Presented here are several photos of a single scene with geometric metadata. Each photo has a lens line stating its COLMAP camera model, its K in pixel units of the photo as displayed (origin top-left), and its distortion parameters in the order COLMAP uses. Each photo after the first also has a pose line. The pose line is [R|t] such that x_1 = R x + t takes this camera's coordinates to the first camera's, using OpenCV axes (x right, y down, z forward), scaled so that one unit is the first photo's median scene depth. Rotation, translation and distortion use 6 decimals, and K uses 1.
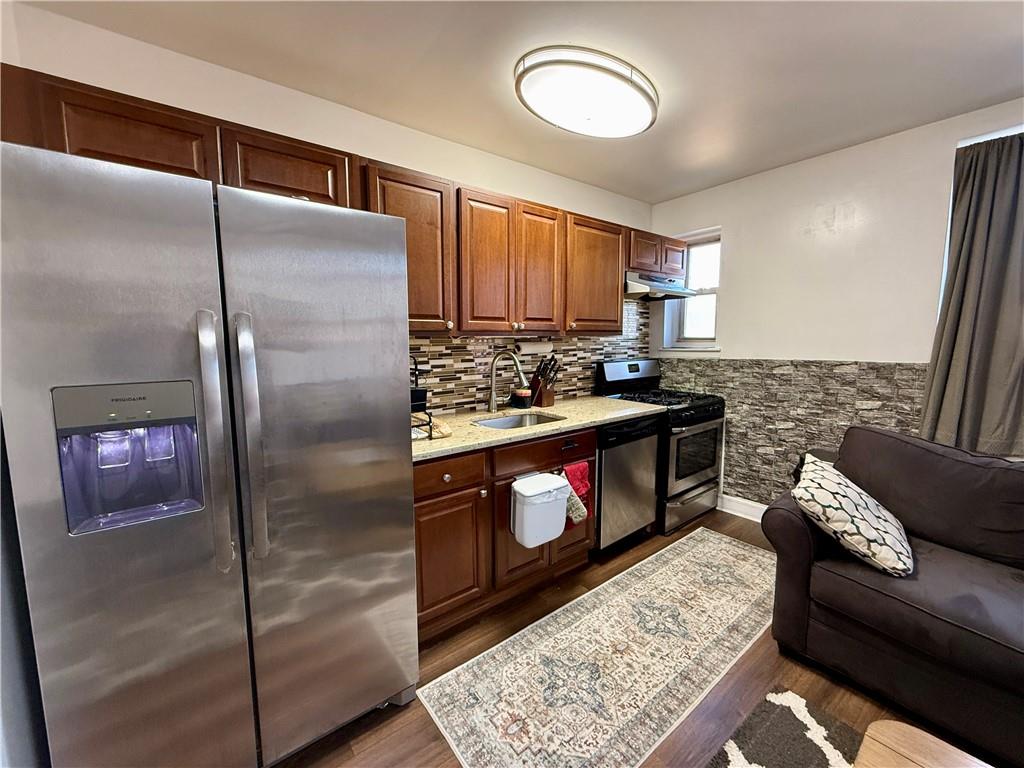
lens RADIAL K [[406.7, 0, 508.5], [0, 406.7, 382.7], [0, 0, 1]] dist [-0.000936, -0.000003]
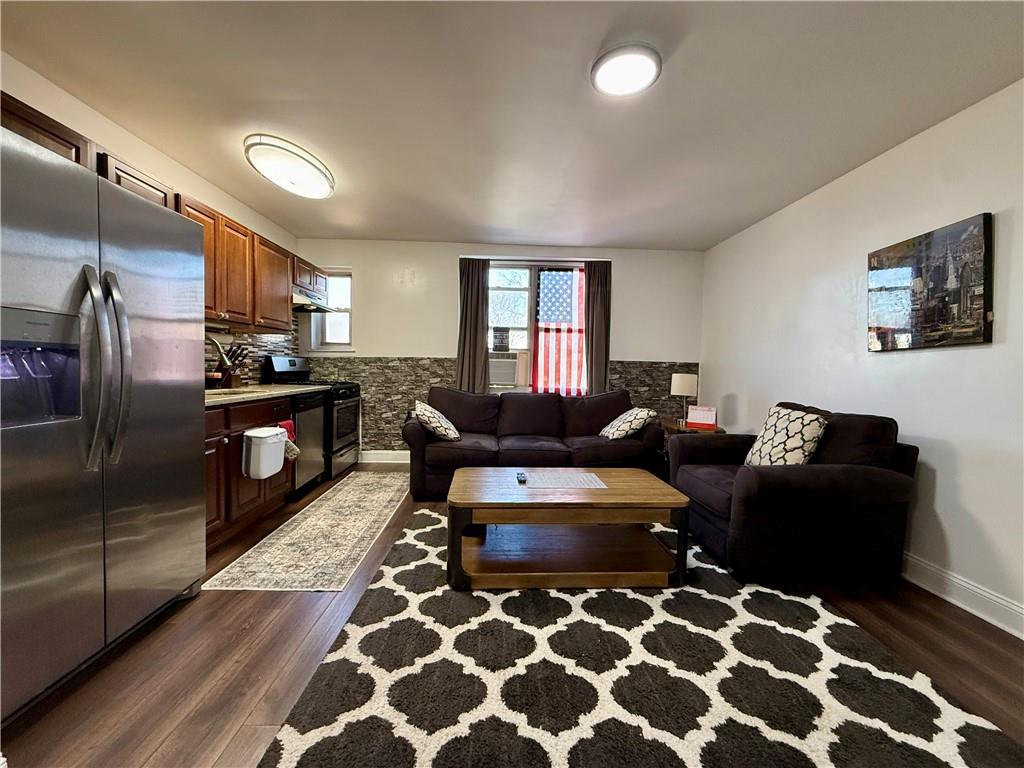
lens RADIAL K [[406.7, 0, 508.5], [0, 406.7, 382.7], [0, 0, 1]] dist [-0.000936, -0.000003]
pose [[0.582715, -0.014802, 0.812542, -0.392232], [0.066033, 0.997390, -0.029187, 0.127523], [-0.809990, 0.070662, 0.582172, -0.323544]]
